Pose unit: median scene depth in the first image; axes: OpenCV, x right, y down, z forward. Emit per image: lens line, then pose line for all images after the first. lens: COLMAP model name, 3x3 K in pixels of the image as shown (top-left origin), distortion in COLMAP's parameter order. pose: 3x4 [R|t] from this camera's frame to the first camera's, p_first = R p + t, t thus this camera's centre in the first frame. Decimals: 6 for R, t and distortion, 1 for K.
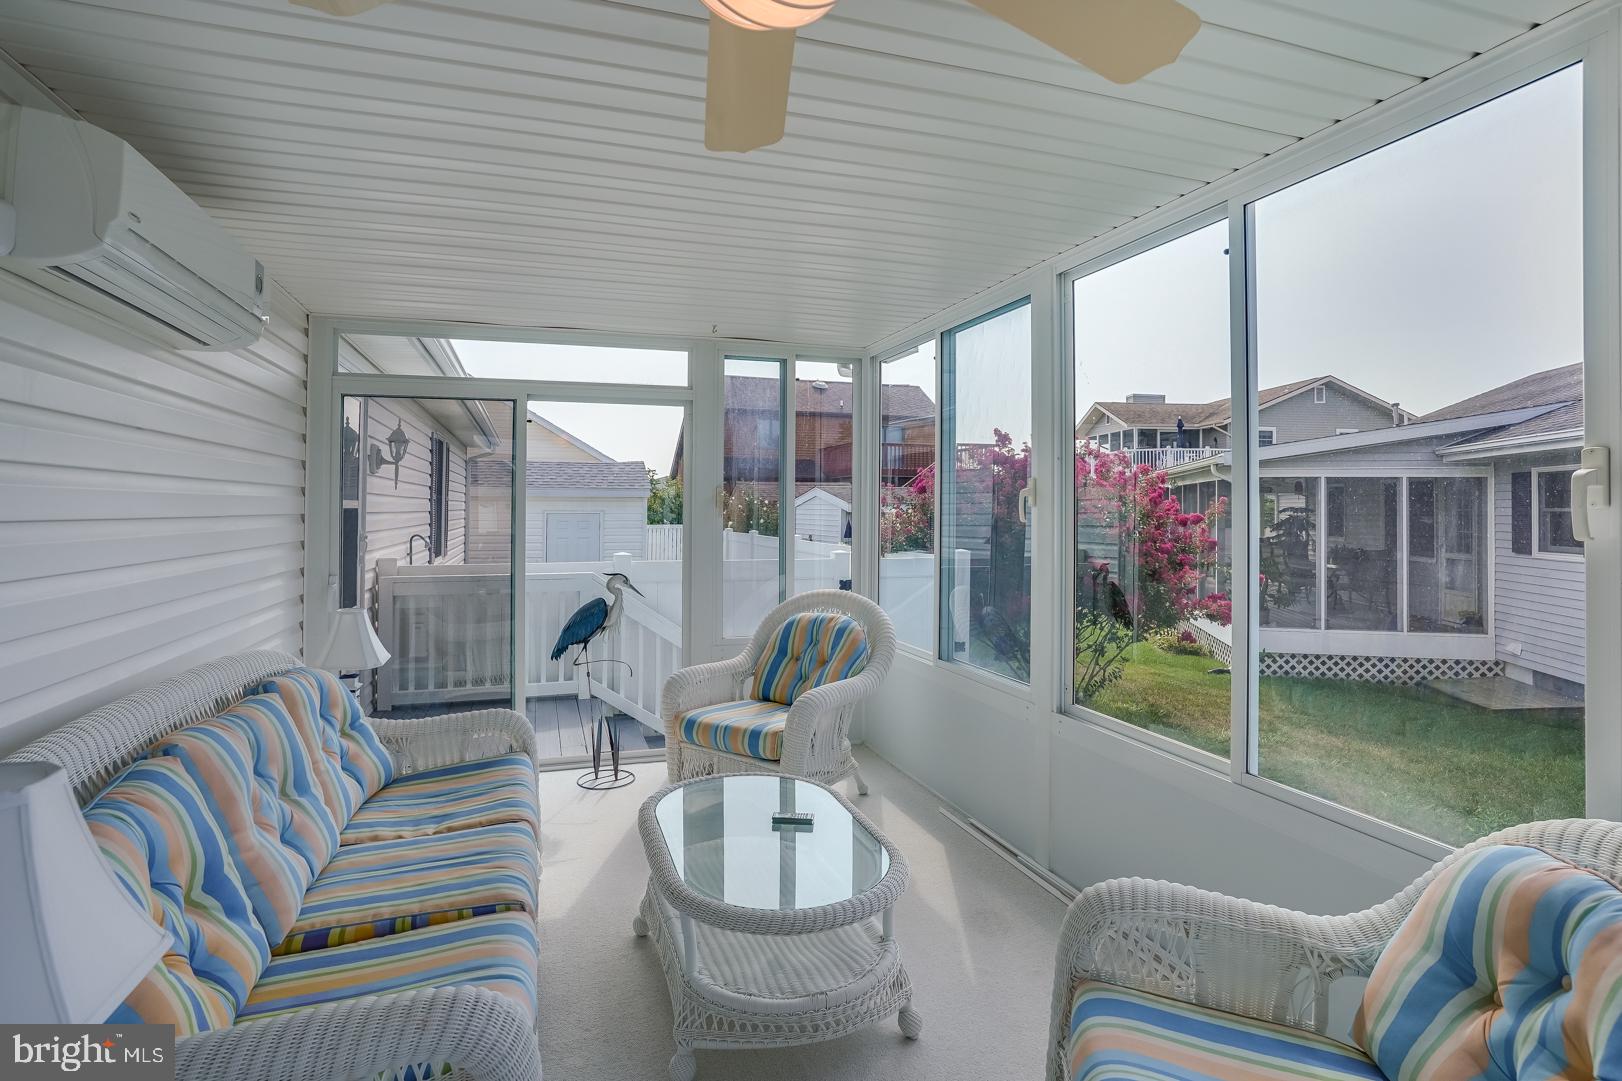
lens RADIAL K [[846.0, 0, 819.9], [0, 846.0, 494.0], [0, 0, 1]] dist [-0.034728, 0.026676]
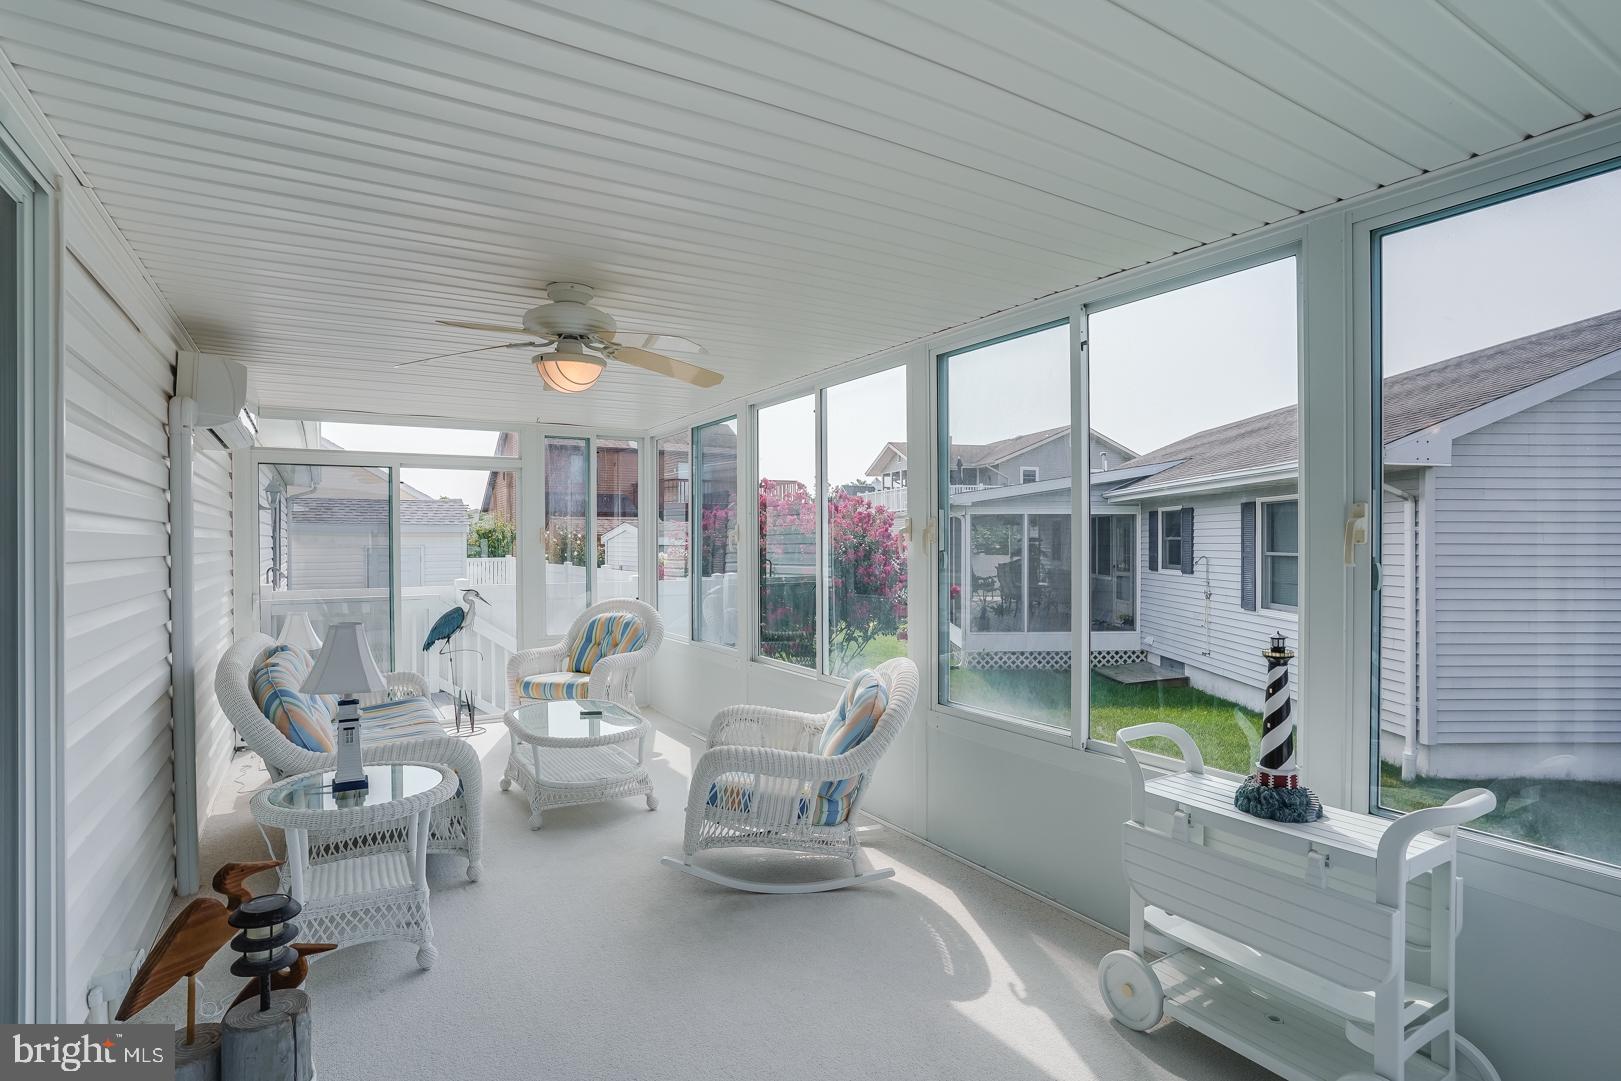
lens RADIAL K [[816.9, 0, 810.9], [0, 816.9, 544.8], [0, 0, 1]] dist [-0.057906, 0.000285]
pose [[0.977485, -0.009951, 0.210771, 0.030864], [0.005200, 0.999720, 0.023086, -0.009292], [-0.210941, -0.021470, 0.977263, -0.384410]]
